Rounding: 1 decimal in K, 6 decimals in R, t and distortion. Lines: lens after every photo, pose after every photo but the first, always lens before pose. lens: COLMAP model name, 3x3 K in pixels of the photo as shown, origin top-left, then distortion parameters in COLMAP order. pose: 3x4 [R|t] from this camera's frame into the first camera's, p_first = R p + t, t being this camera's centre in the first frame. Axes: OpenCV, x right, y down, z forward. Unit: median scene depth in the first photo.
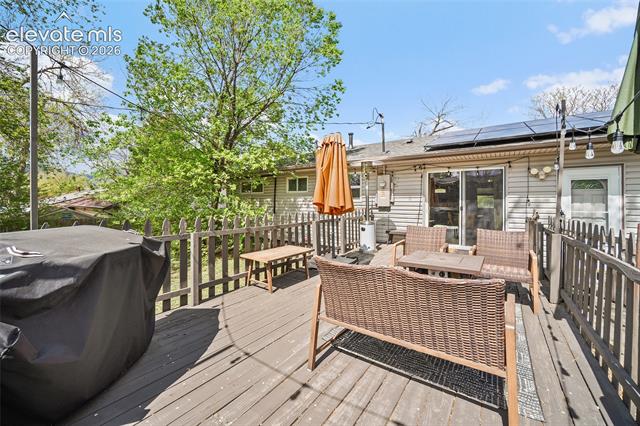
lens RADIAL K [[254.5, 0, 317.8], [0, 254.5, 210.8], [0, 0, 1]] dist [0.000194, 0.000247]
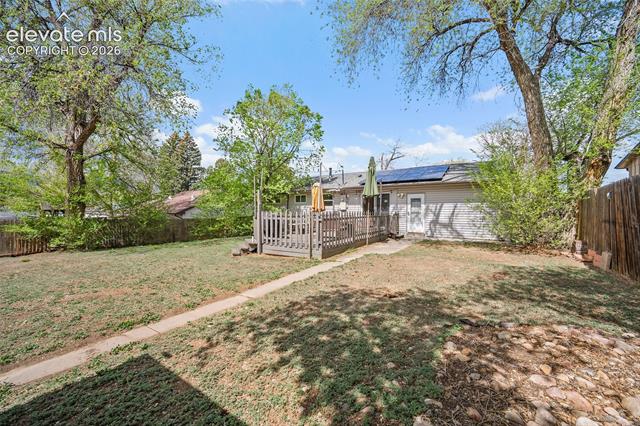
lens RADIAL K [[254.5, 0, 317.8], [0, 254.5, 210.8], [0, 0, 1]] dist [0.000194, 0.000247]
pose [[0.999293, -0.006630, 0.037013, -0.026921], [0.007827, 0.999448, -0.032284, 0.052951], [-0.036779, 0.032551, 0.998793, -1.003319]]
